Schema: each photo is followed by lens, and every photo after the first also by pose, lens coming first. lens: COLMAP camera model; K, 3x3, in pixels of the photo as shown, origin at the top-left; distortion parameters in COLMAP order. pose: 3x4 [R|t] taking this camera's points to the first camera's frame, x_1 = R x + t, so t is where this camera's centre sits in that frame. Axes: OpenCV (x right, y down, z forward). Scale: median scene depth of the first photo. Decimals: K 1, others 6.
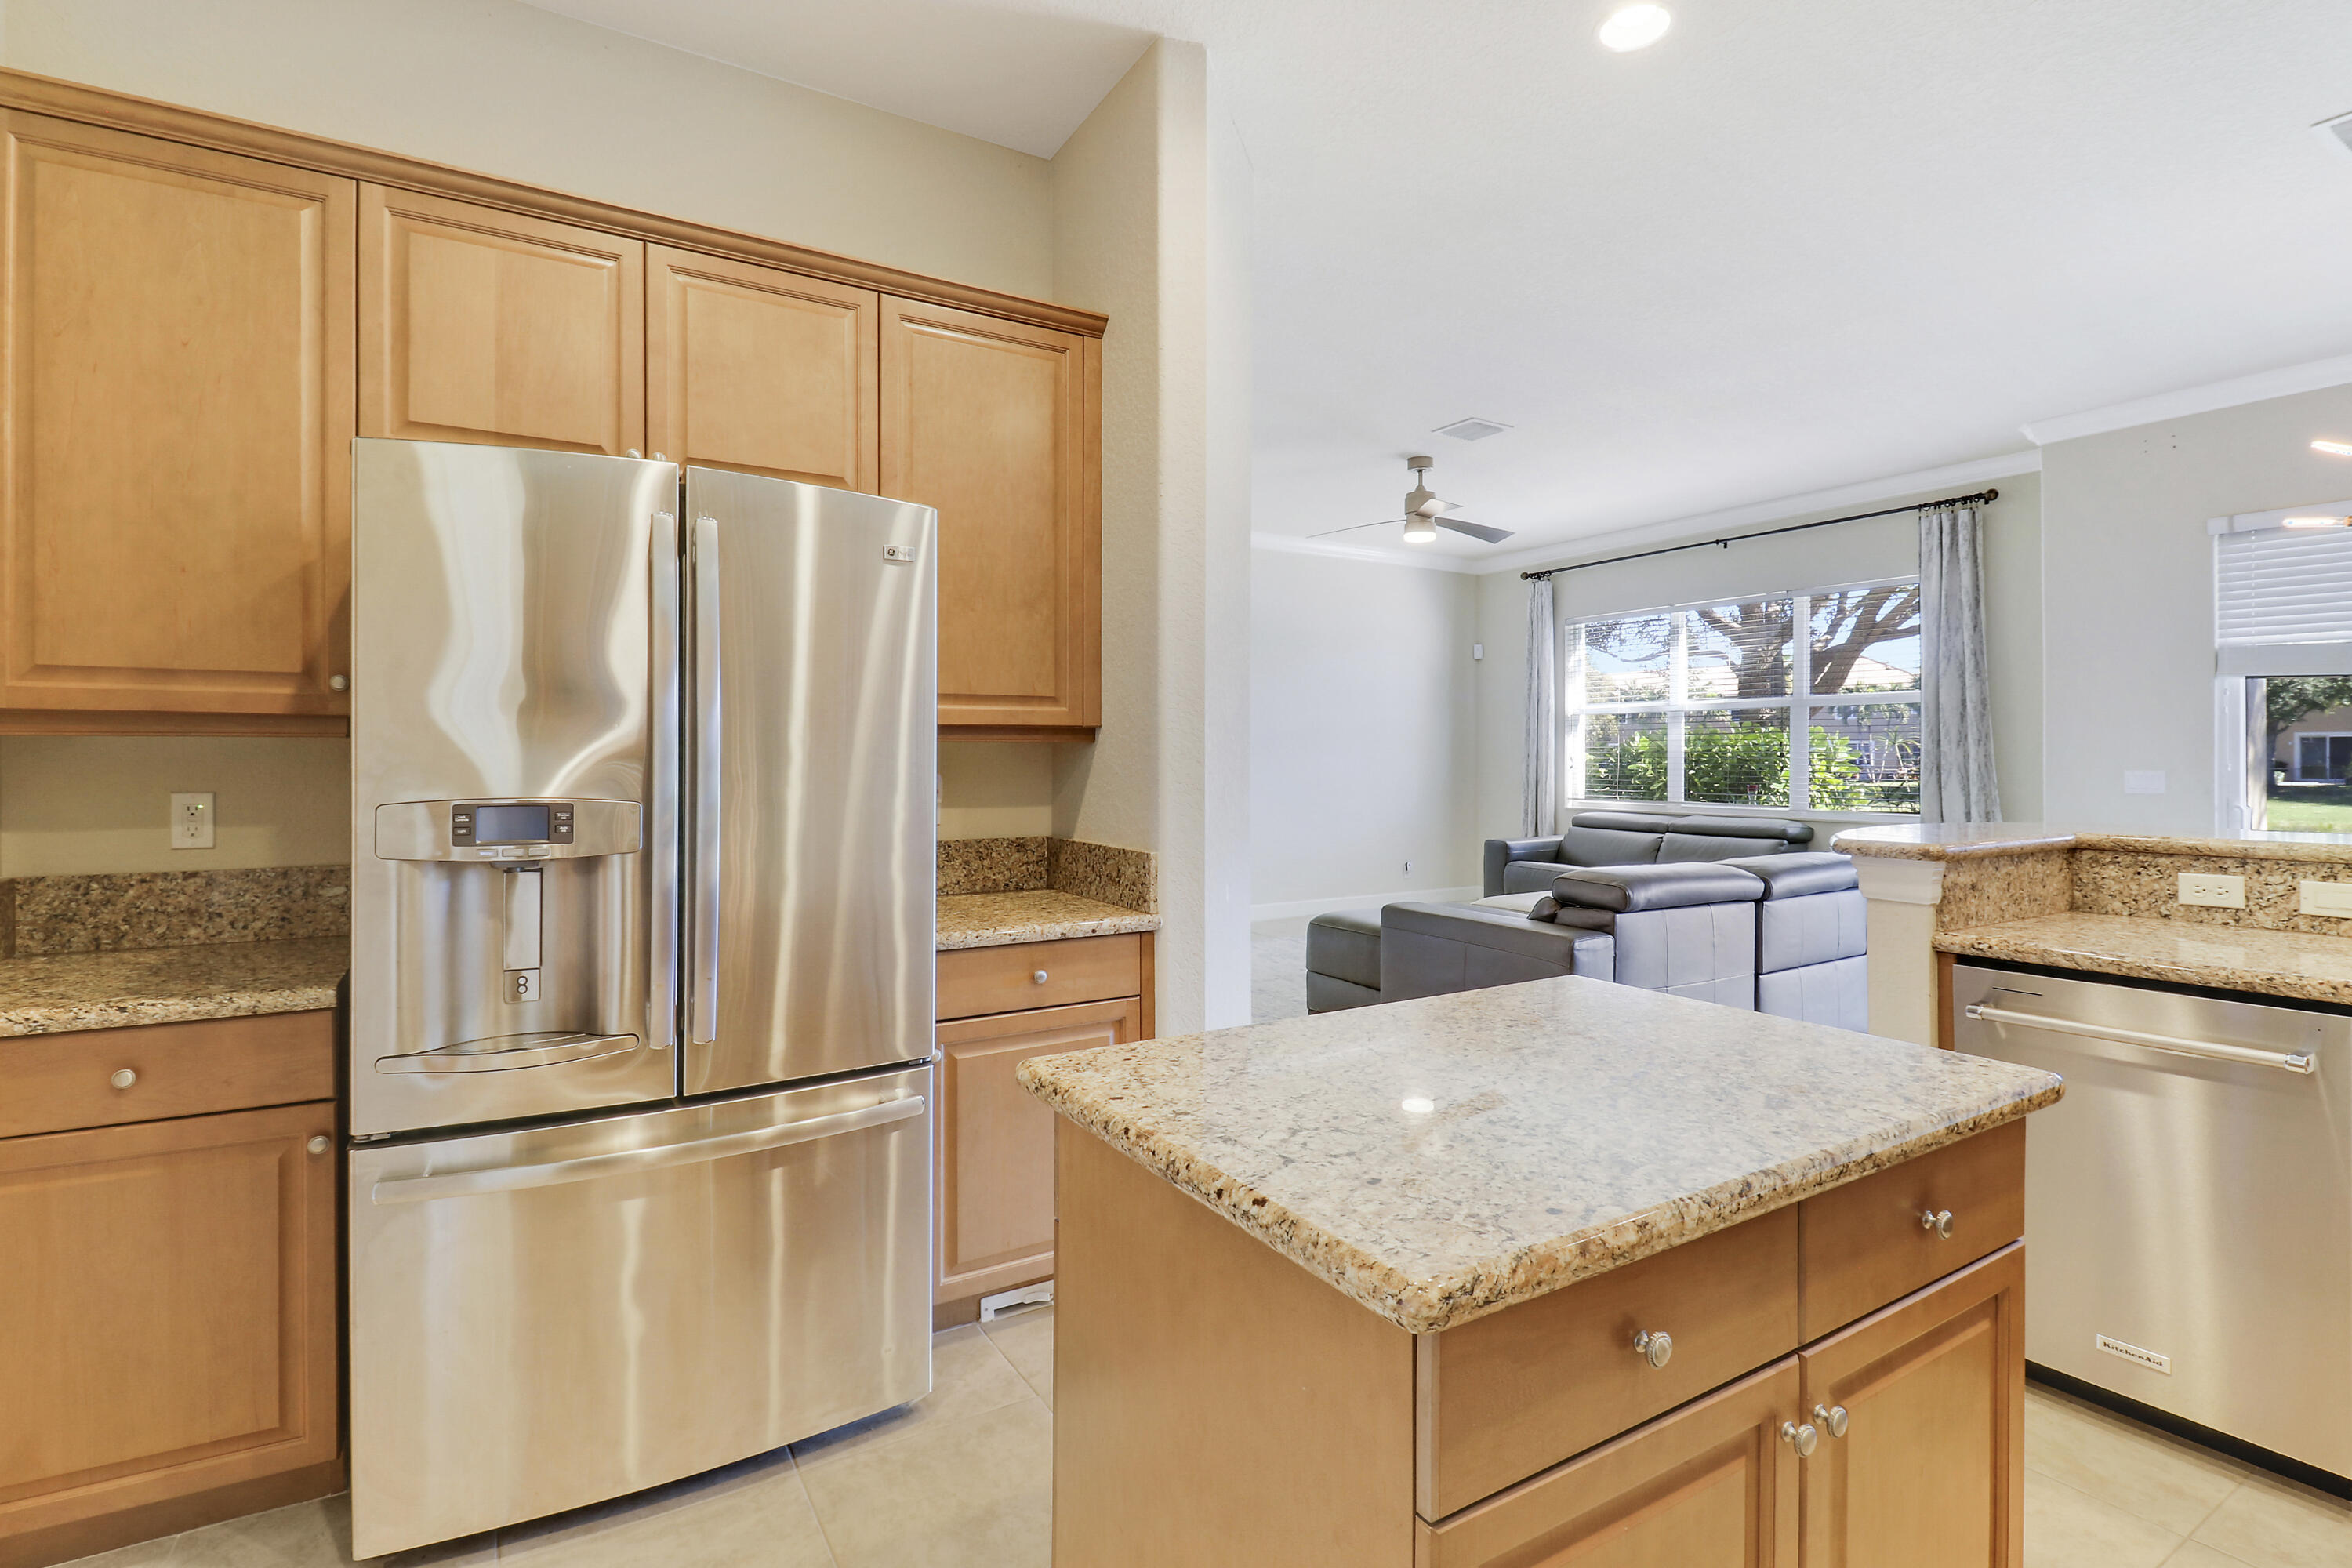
lens RADIAL K [[1100.6, 0, 1192.9], [0, 1100.6, 759.5], [0, 0, 1]] dist [-0.003719, -0.006336]
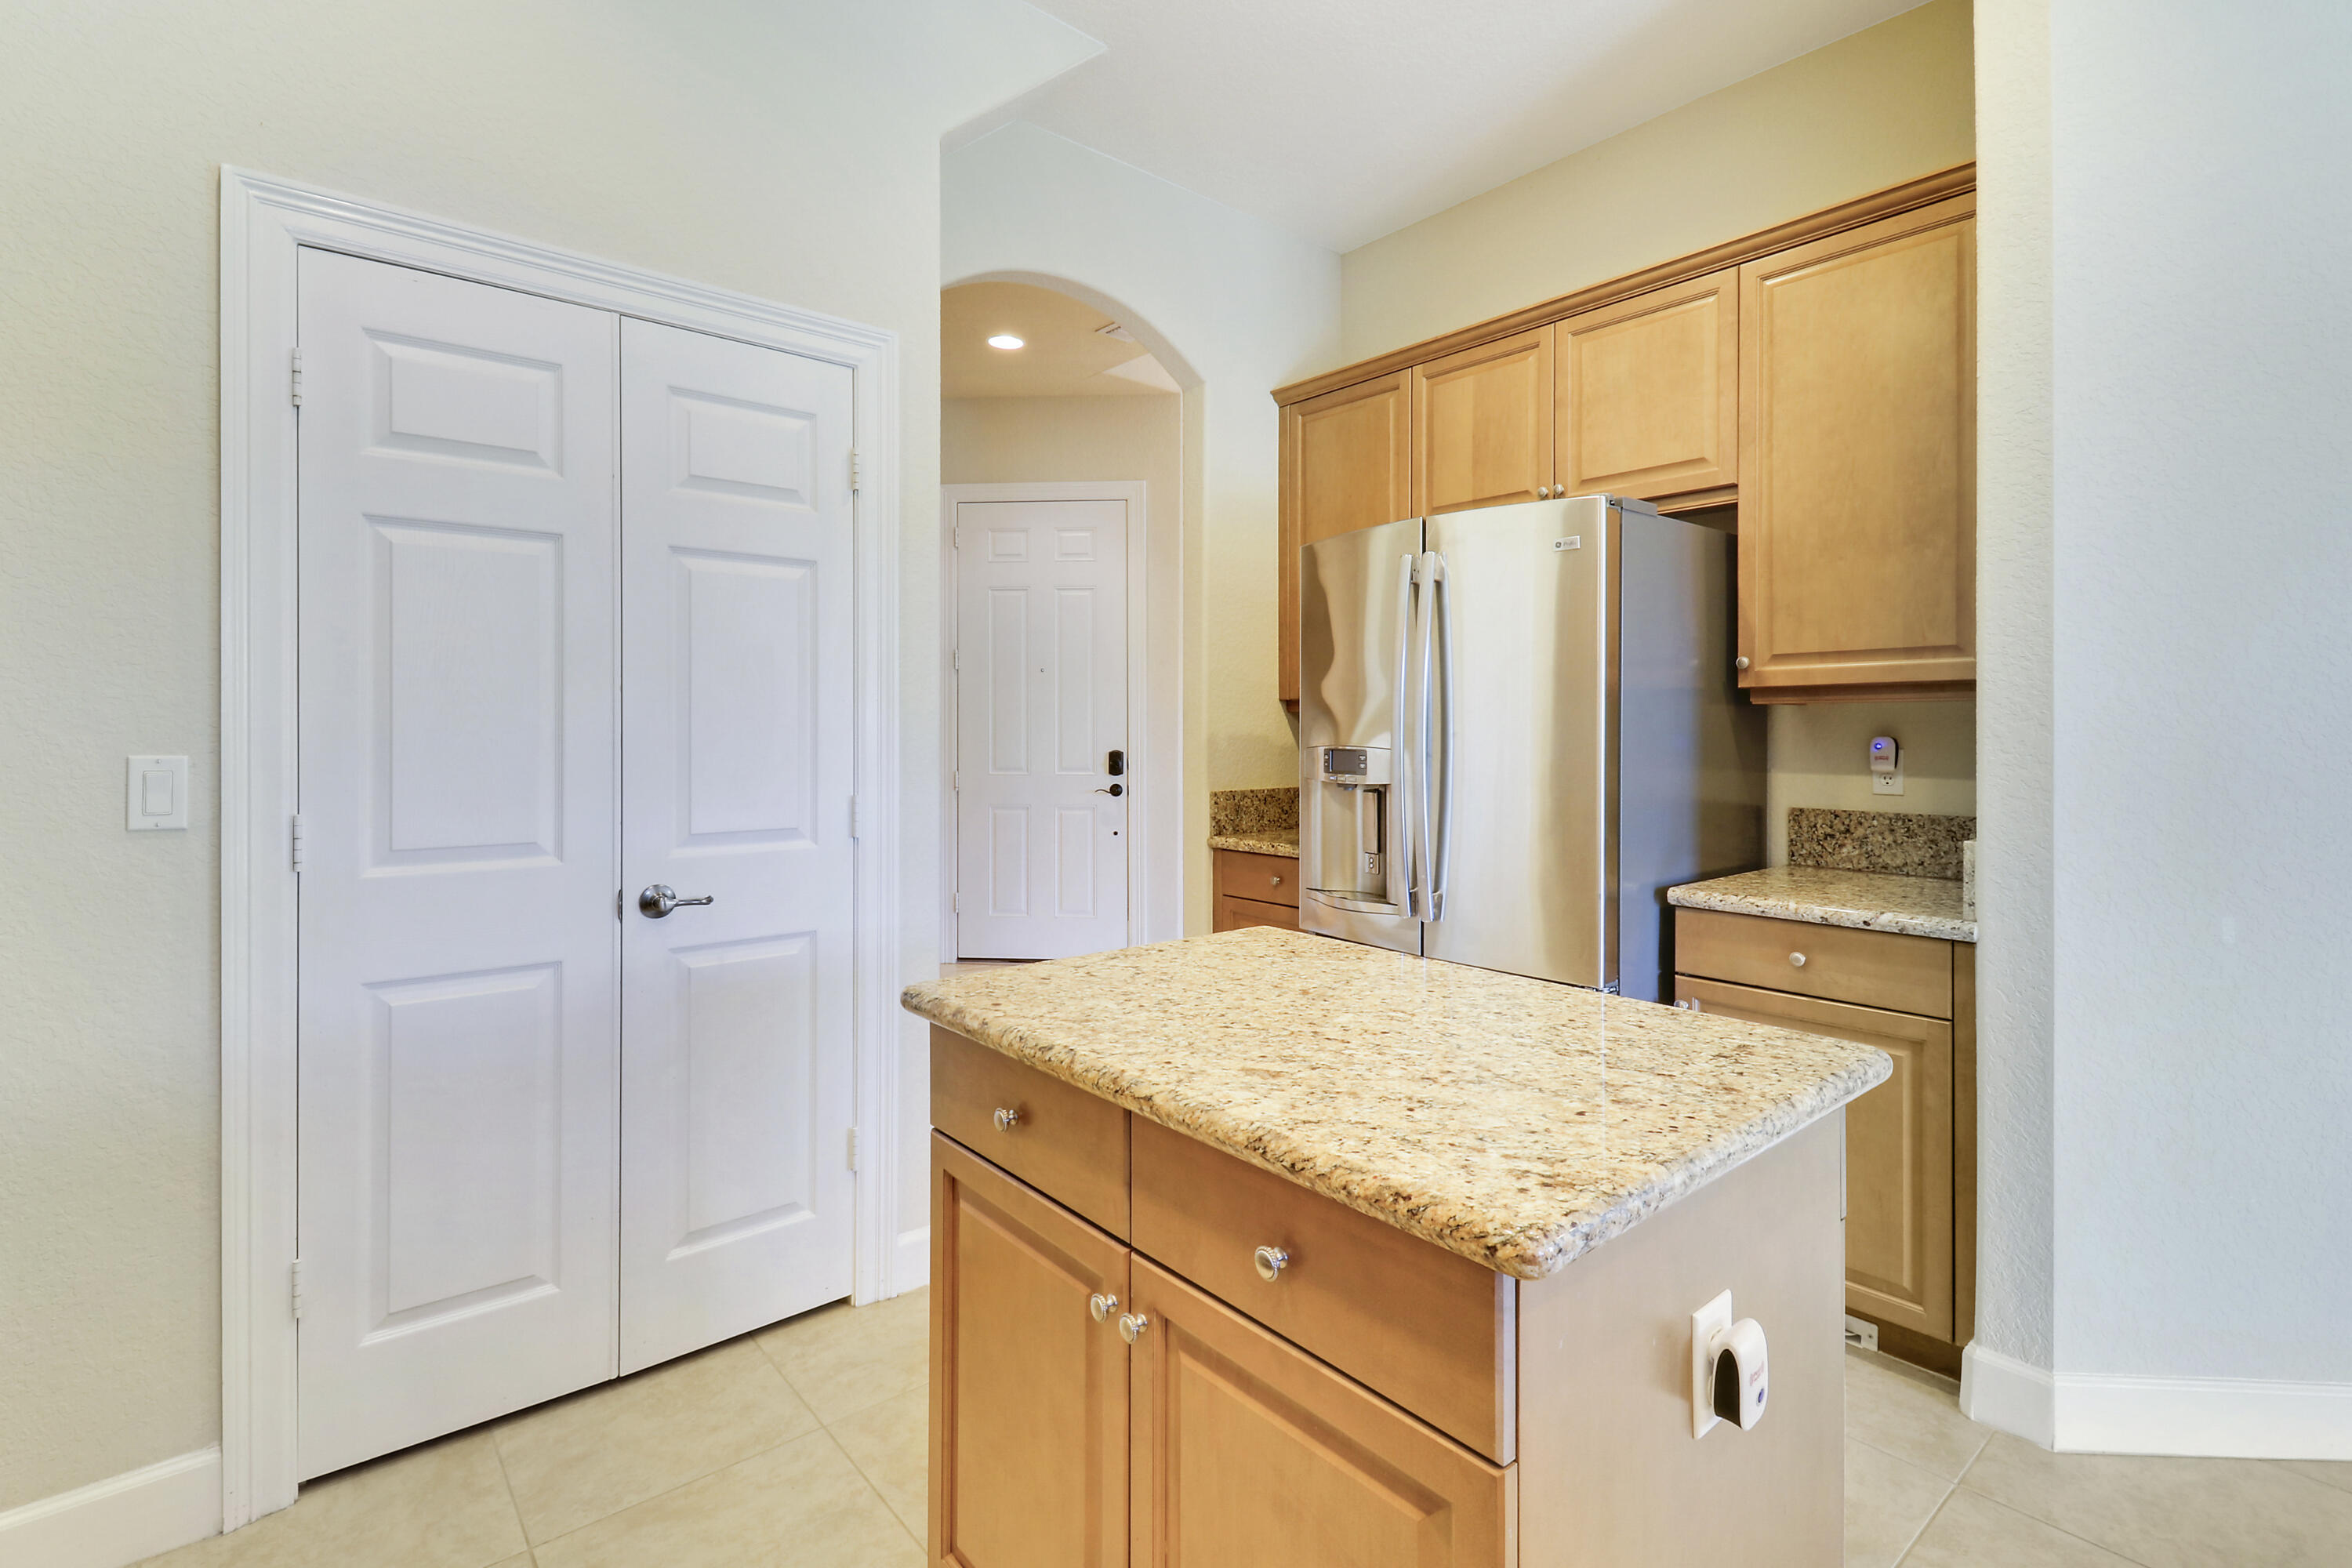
lens RADIAL K [[1100.6, 0, 1200.7], [0, 1100.6, 731.9], [0, 0, 1]] dist [-0.003719, -0.006336]
pose [[0.159184, 0.004954, -0.987237, 0.792153], [0.000521, 0.999987, 0.005102, 0.003782], [0.987249, -0.001327, 0.159179, 0.423671]]
